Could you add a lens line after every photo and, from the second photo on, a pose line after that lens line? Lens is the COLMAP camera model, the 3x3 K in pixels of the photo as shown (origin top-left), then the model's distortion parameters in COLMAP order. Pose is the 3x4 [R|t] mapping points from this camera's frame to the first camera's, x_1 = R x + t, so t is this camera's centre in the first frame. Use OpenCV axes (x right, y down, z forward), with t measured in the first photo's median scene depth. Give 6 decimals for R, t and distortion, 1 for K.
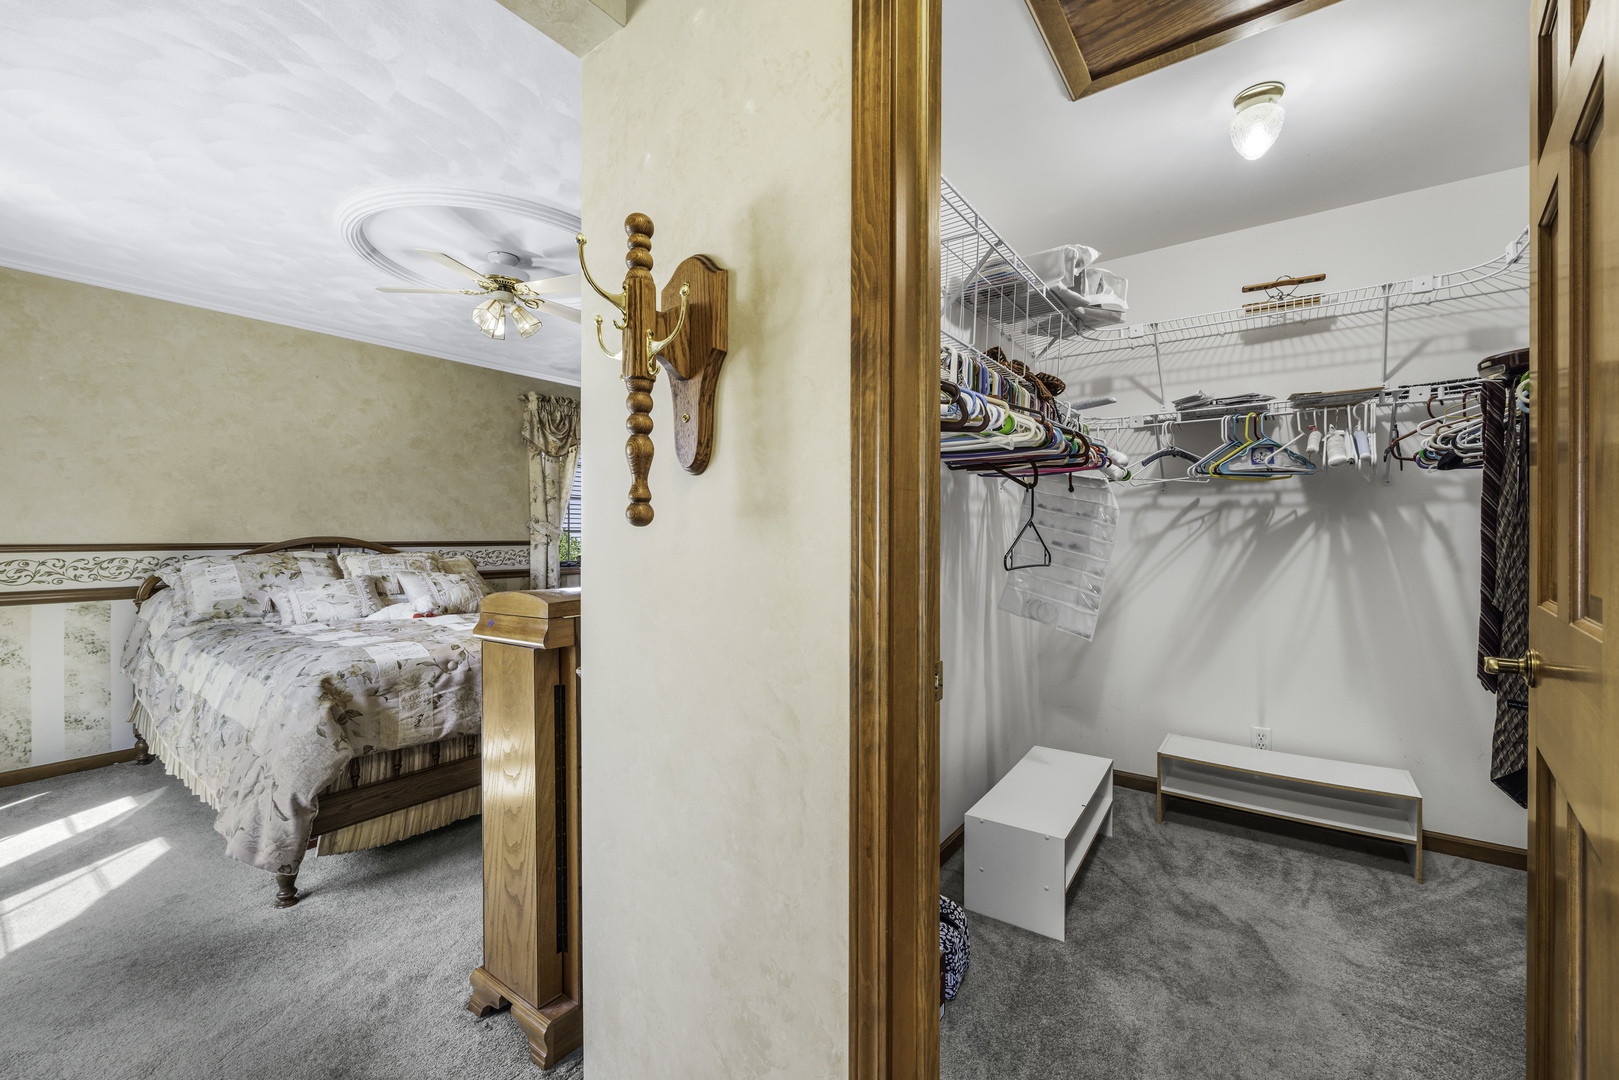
lens RADIAL K [[653.5, 0, 811.3], [0, 653.5, 534.6], [0, 0, 1]] dist [-0.002472, -0.000097]
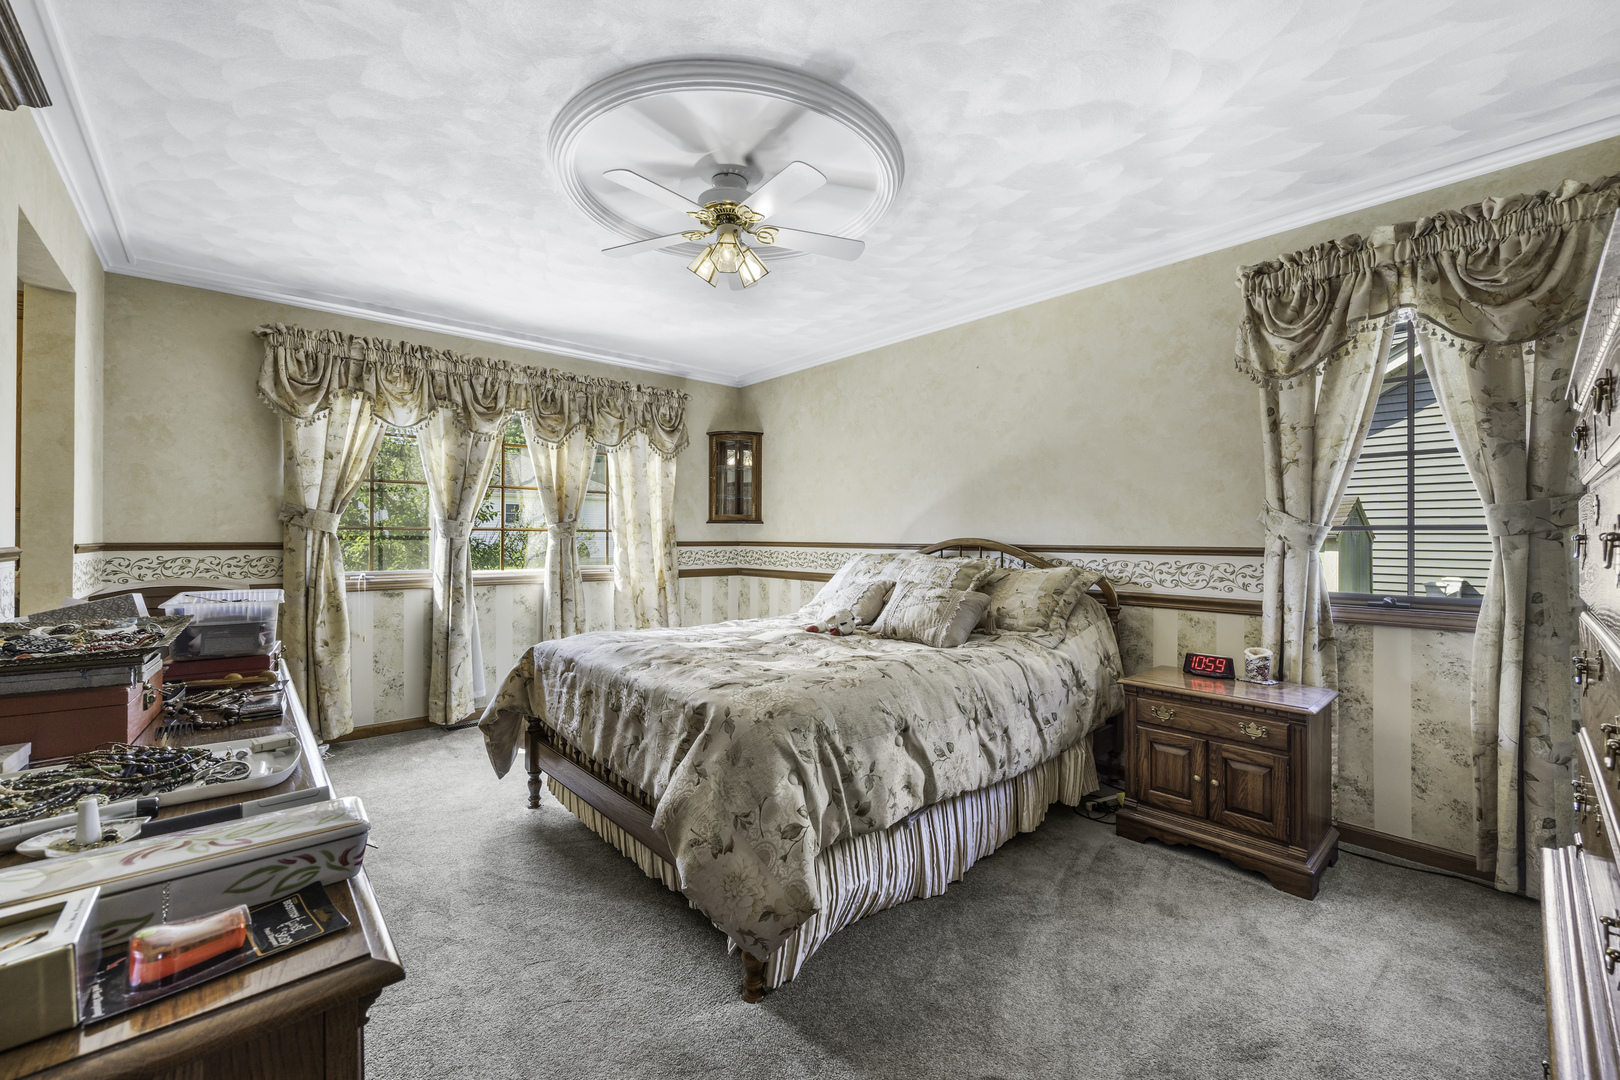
lens RADIAL K [[653.9, 0, 811.1], [0, 653.9, 544.3], [0, 0, 1]] dist [-0.002472, -0.000097]
pose [[-0.211369, -0.000549, -0.977406, 0.168054], [-0.010232, 0.999946, 0.001652, 0.009806], [0.977353, 0.010350, -0.211364, 0.791224]]
